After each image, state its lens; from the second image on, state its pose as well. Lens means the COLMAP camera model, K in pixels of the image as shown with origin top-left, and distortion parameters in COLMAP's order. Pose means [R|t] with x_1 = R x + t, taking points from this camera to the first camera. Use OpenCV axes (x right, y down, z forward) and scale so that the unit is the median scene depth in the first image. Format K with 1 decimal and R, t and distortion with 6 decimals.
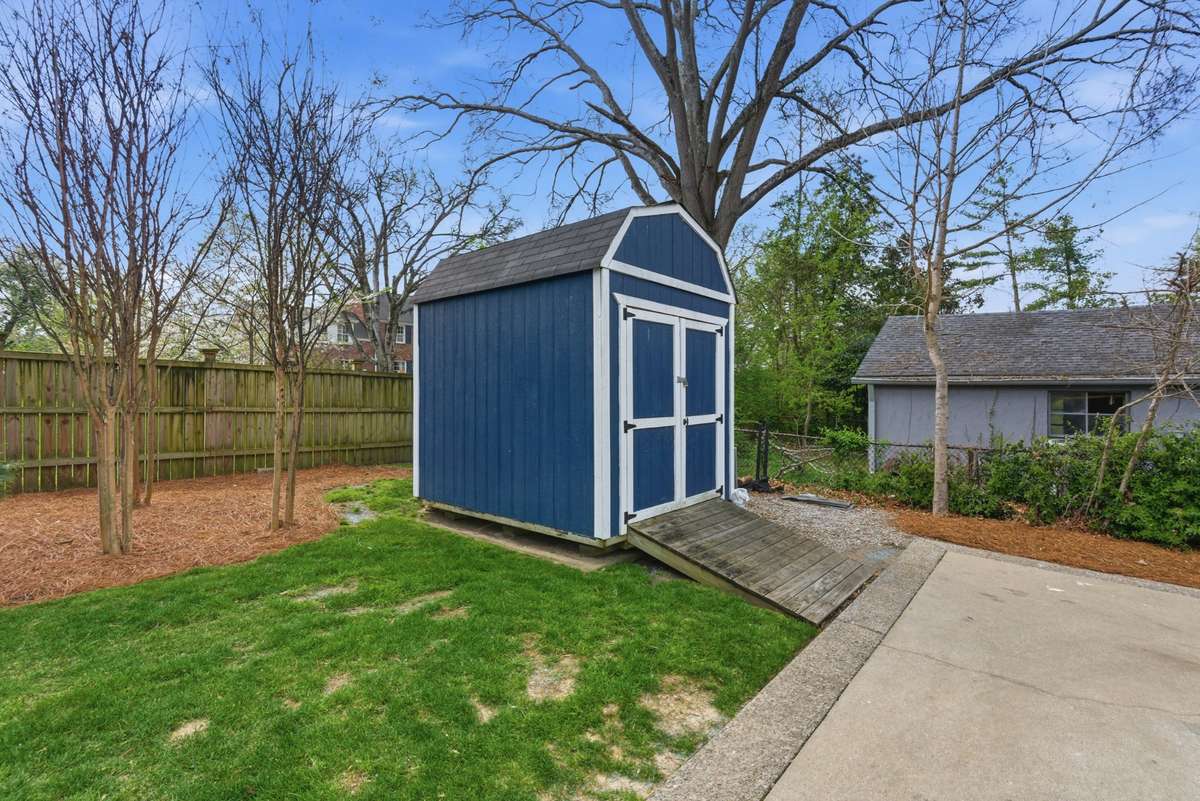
lens RADIAL K [[533.2, 0, 603.5], [0, 533.2, 404.2], [0, 0, 1]] dist [-0.002259, 0.000900]
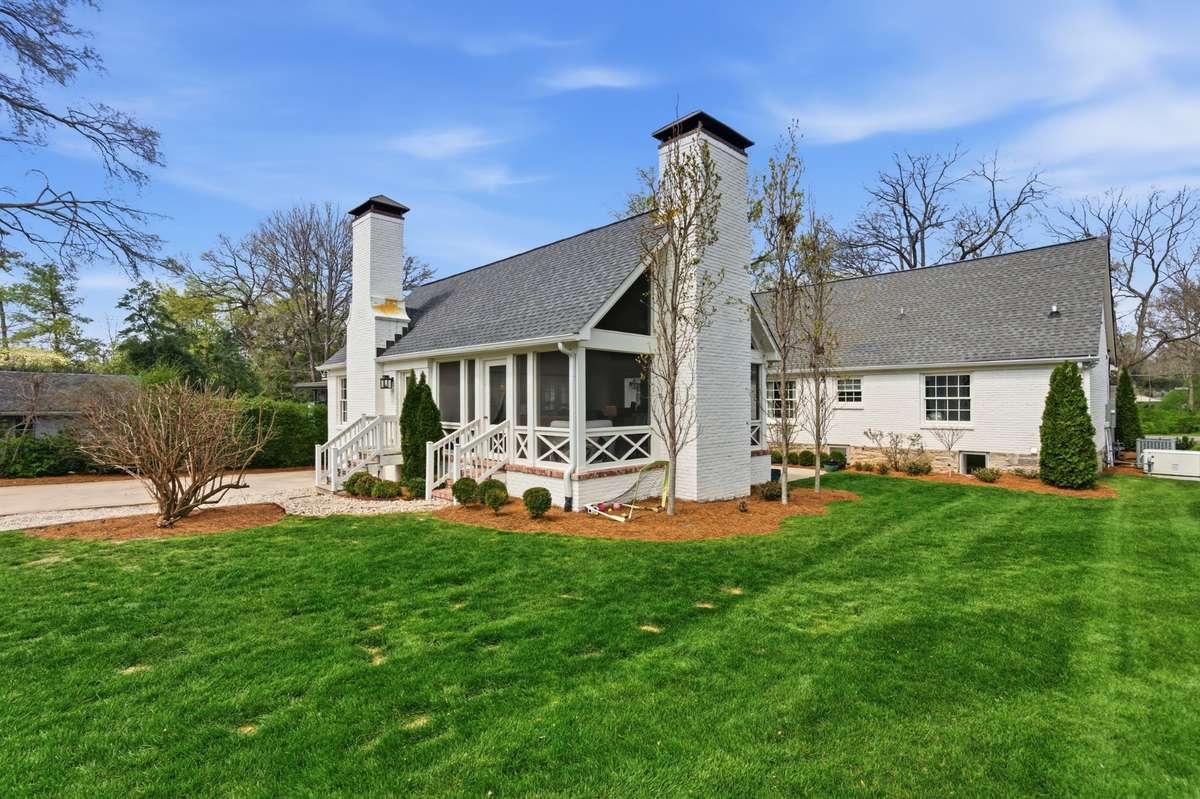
lens RADIAL K [[533.2, 0, 603.5], [0, 533.2, 403.2], [0, 0, 1]] dist [-0.002259, 0.000900]
pose [[0.100301, -0.012692, 0.994876, -0.267061], [0.016344, 0.999805, 0.011108, -0.019333], [-0.994823, 0.015146, 0.100489, -0.434165]]
